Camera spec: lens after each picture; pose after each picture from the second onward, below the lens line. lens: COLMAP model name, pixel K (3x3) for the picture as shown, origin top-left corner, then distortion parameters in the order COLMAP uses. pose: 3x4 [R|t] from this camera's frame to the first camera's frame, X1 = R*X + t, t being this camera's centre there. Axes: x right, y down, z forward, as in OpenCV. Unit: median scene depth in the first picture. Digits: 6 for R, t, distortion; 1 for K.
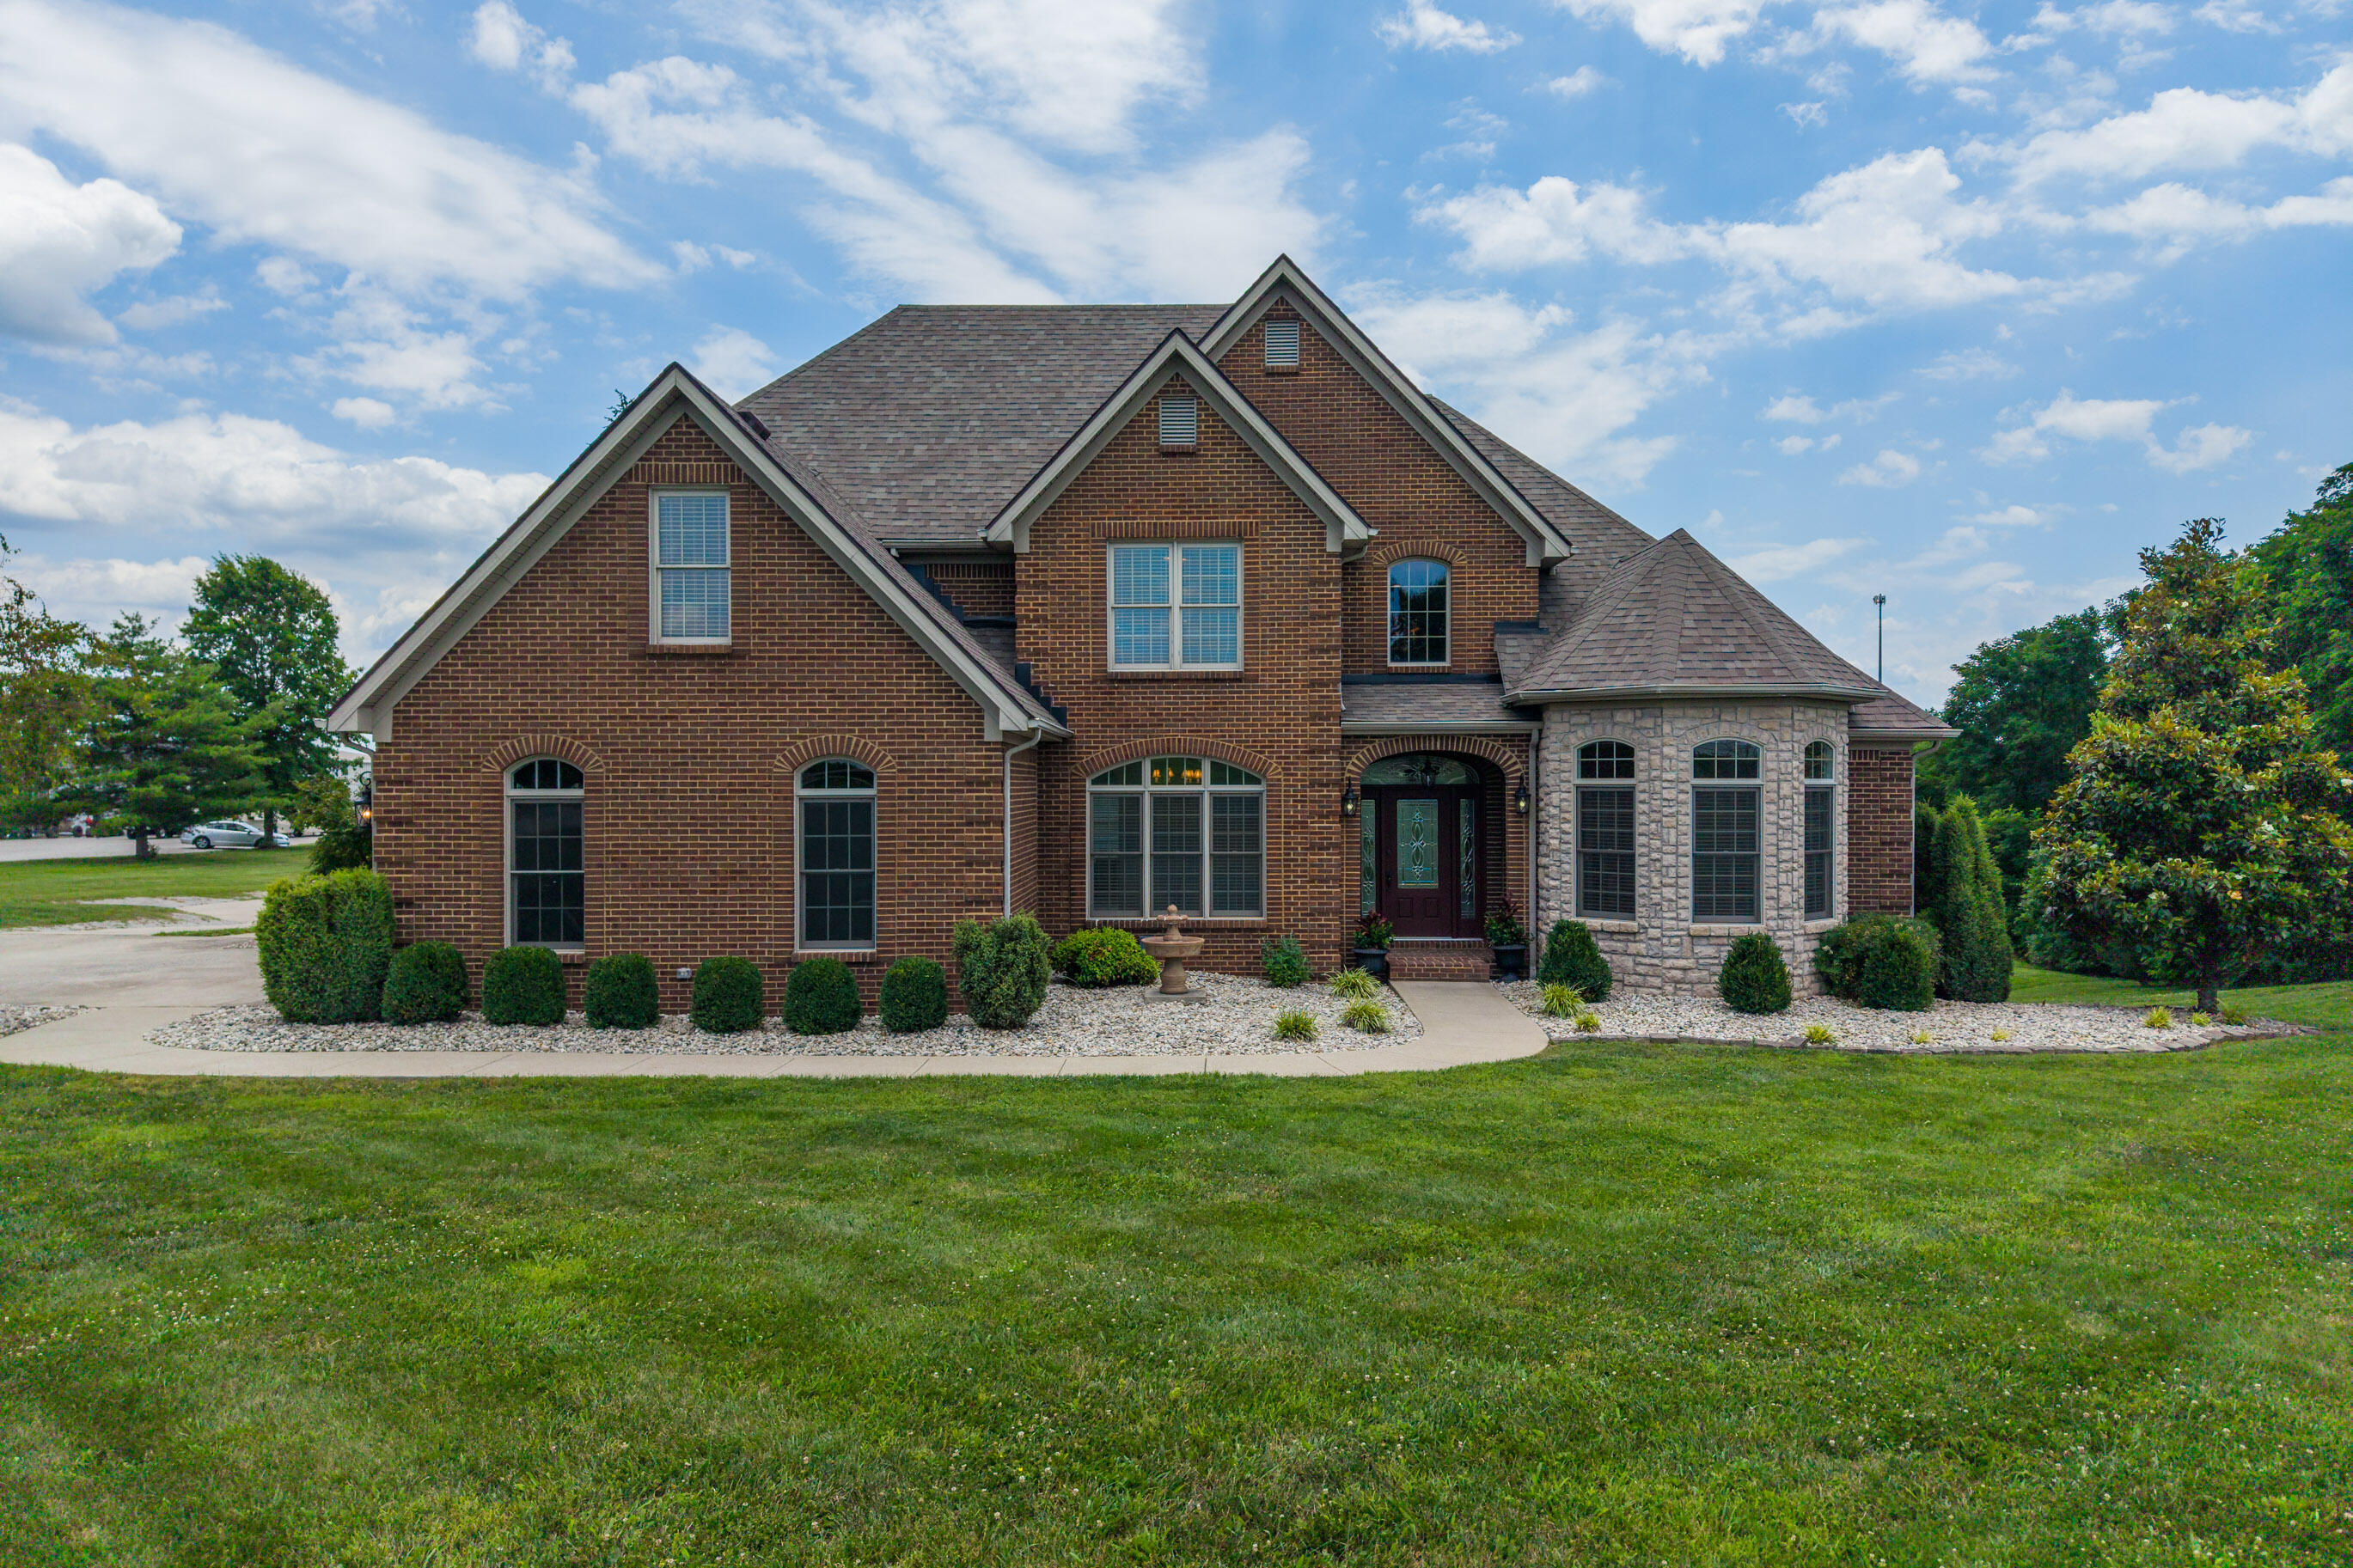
lens RADIAL K [[1609.3, 0, 1211.4], [0, 1609.3, 799.2], [0, 0, 1]] dist [0.084290, -0.090027]
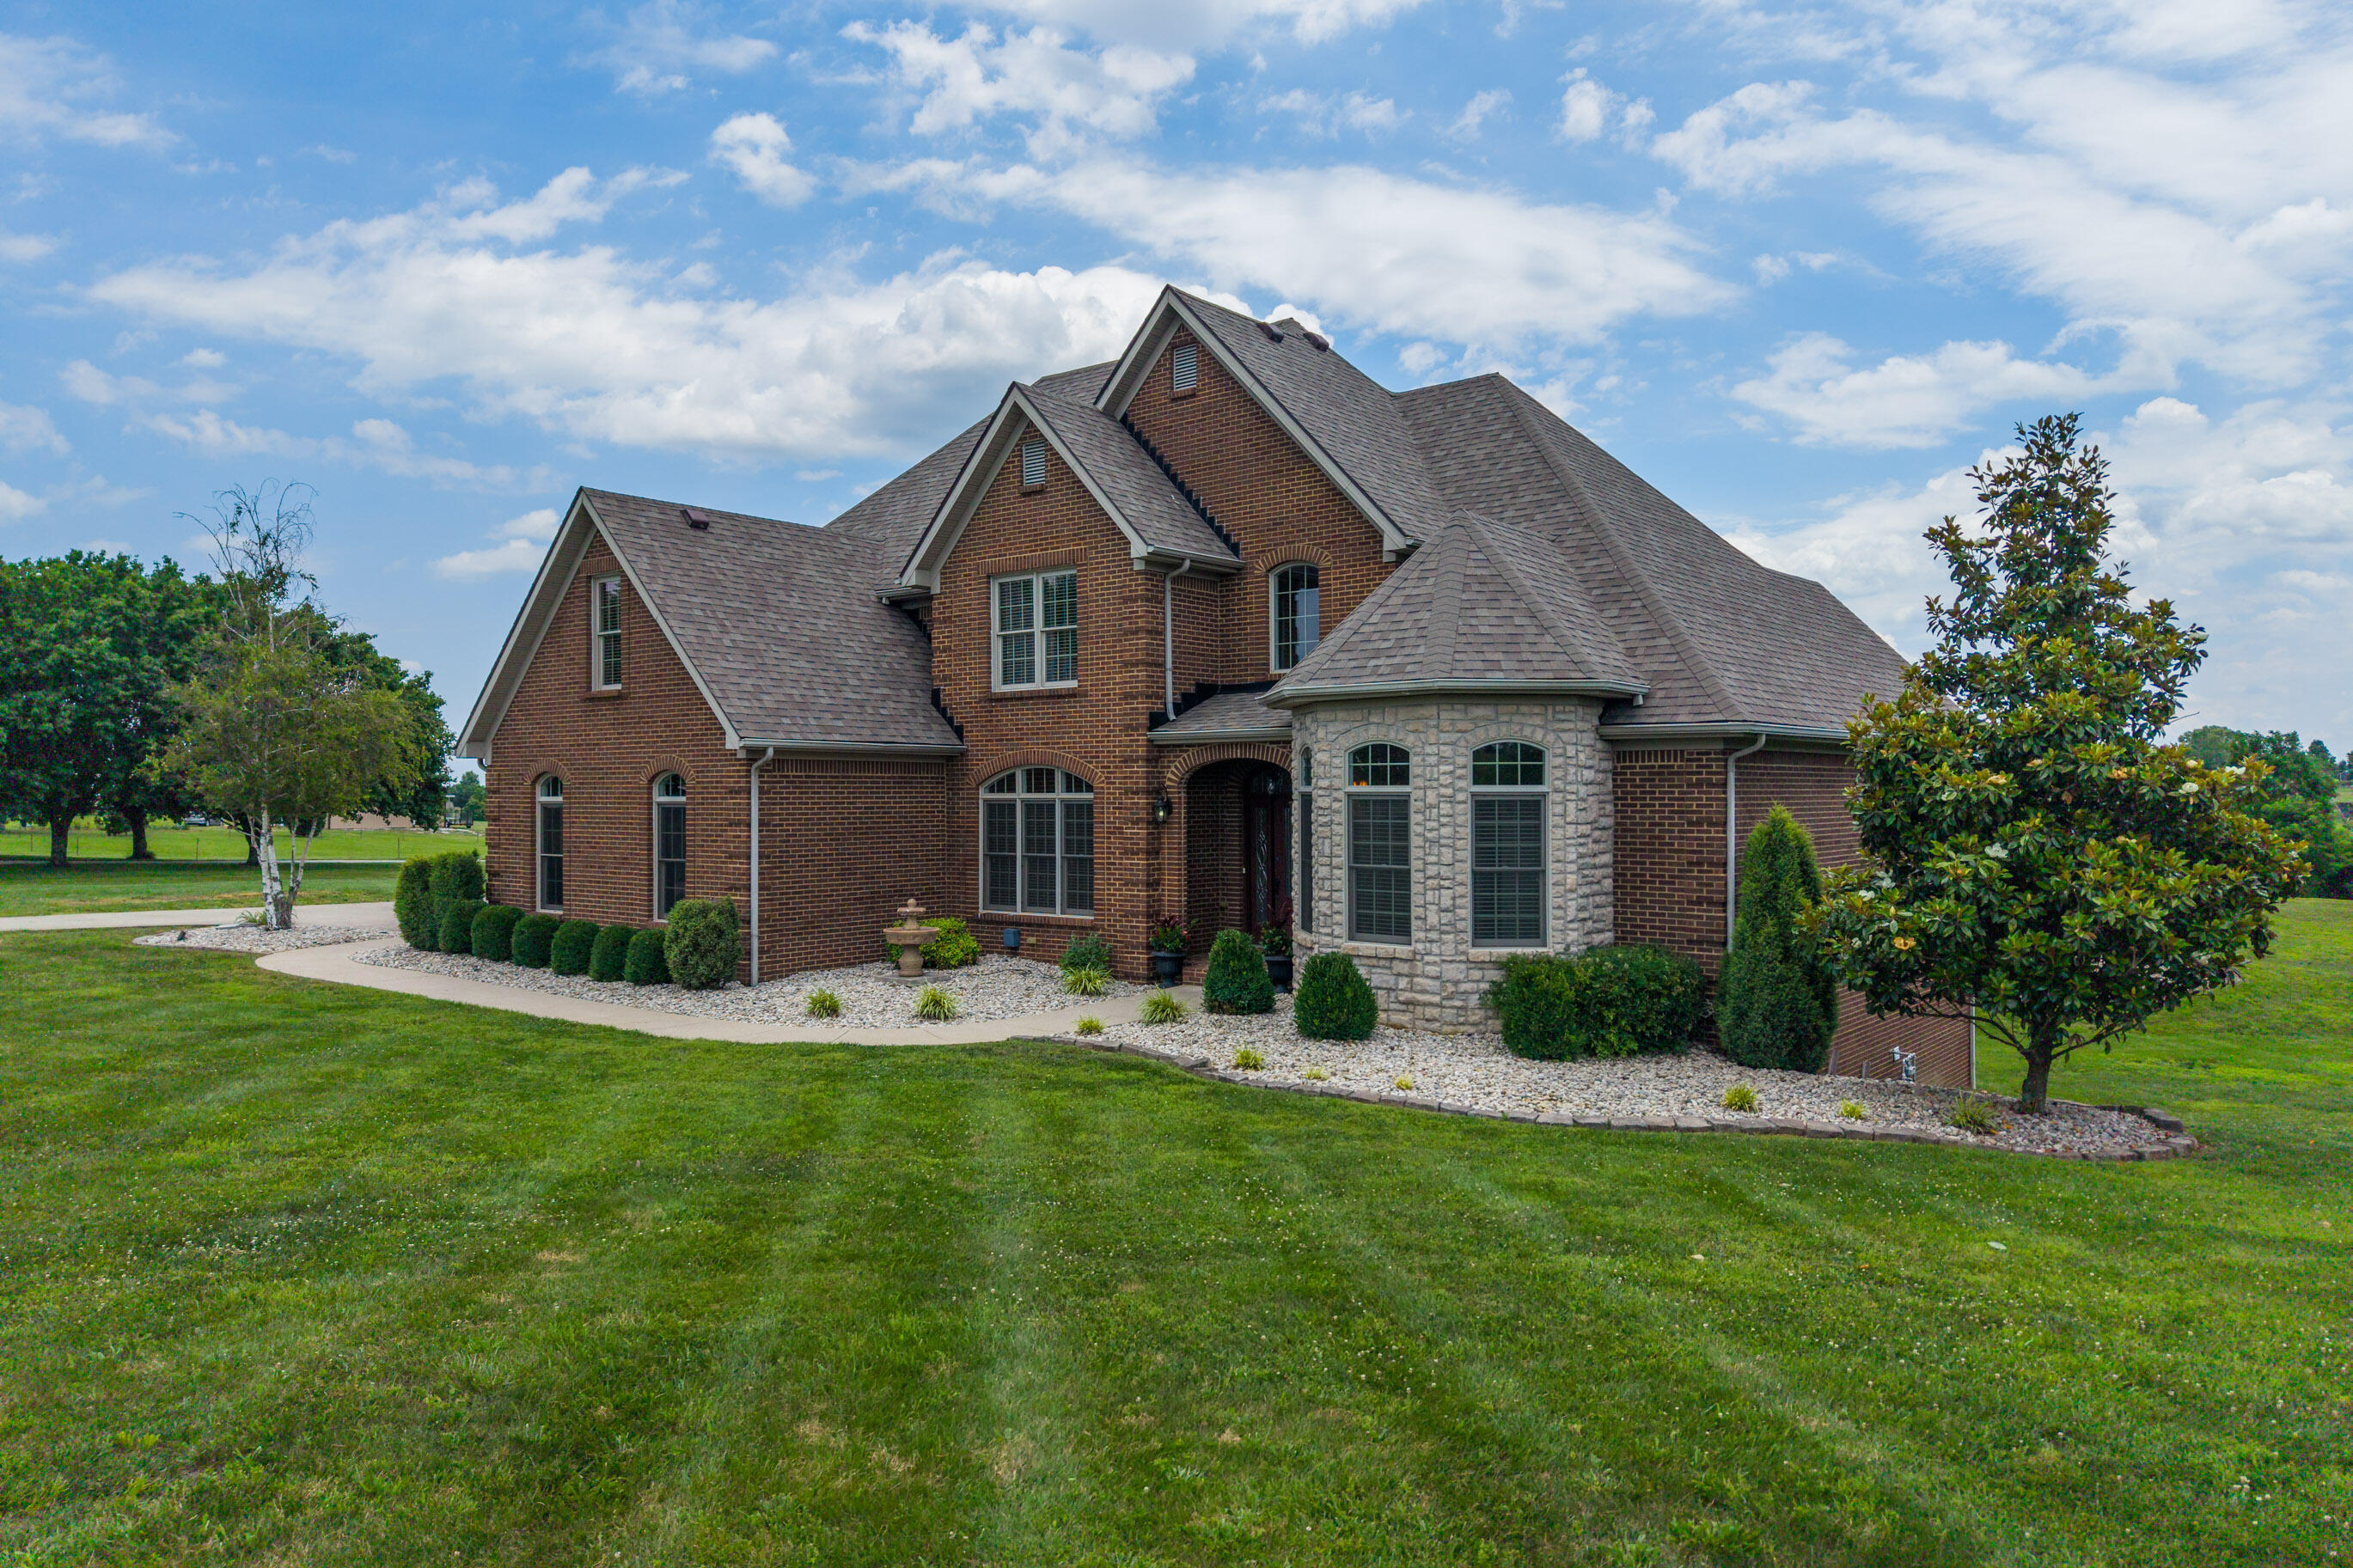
lens RADIAL K [[1571.1, 0, 1176.5], [0, 1571.1, 784.0], [0, 0, 1]] dist [0.041771, -0.060092]
pose [[0.792920, -0.004305, -0.609311, 0.707941], [-0.003726, 0.999922, -0.011913, -0.002470], [0.609314, 0.011716, 0.792842, 0.207093]]
